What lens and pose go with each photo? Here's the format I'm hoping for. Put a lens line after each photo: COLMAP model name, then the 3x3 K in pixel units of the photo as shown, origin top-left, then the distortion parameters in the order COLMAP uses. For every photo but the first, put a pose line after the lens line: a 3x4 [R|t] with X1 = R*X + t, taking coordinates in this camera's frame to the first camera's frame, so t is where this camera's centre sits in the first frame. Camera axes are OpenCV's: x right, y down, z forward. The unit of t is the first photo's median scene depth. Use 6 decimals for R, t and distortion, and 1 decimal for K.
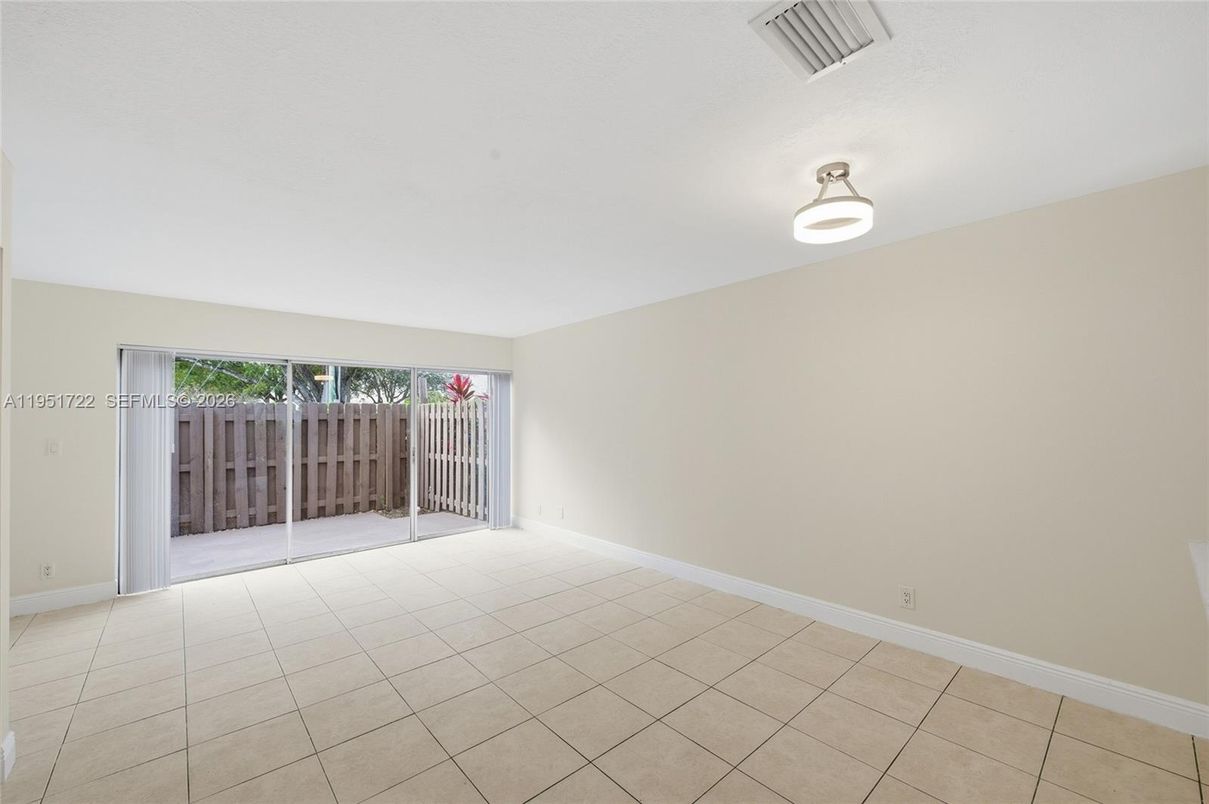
lens RADIAL K [[476.6, 0, 603.2], [0, 476.6, 408.8], [0, 0, 1]] dist [-0.001613, -0.000479]
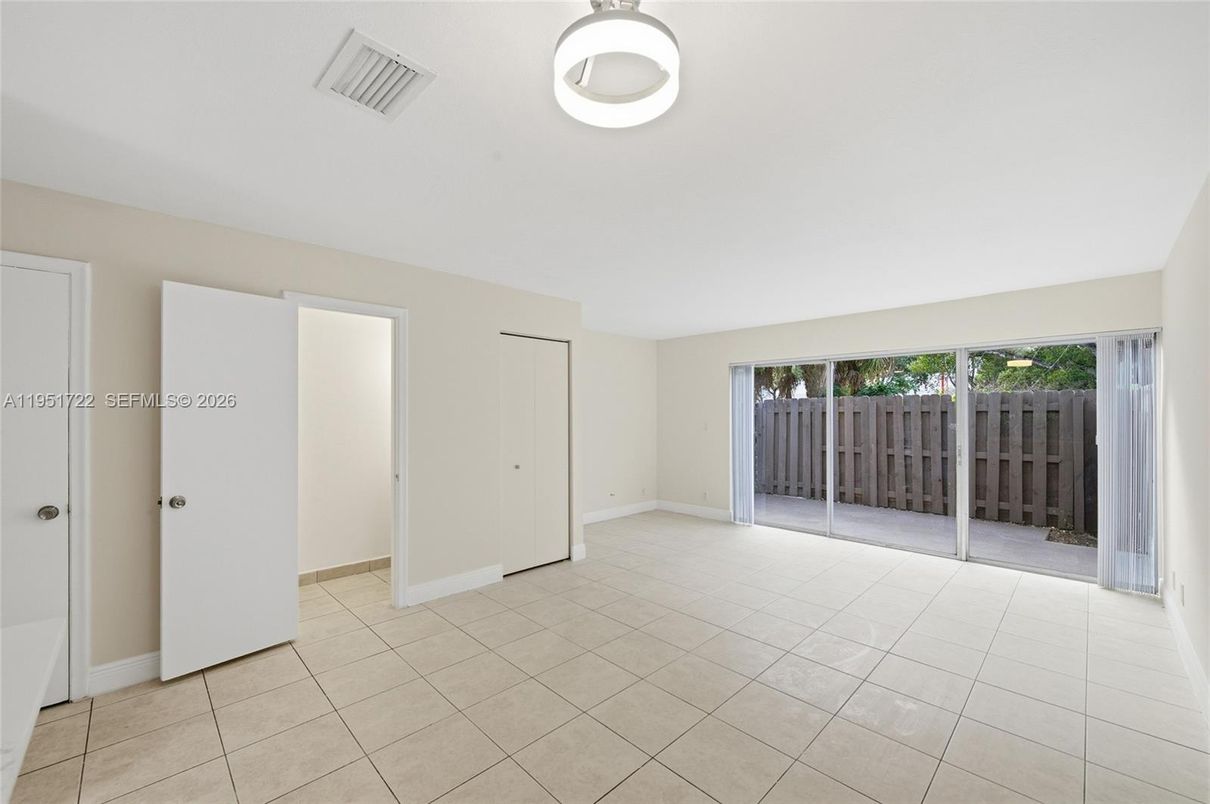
lens RADIAL K [[477.0, 0, 603.7], [0, 477.0, 408.9], [0, 0, 1]] dist [-0.001613, -0.000479]
pose [[0.044346, 0.000612, -0.999016, 0.311865], [0.021330, 0.999771, 0.001559, 0.002584], [0.998789, -0.021378, 0.044322, 0.281829]]
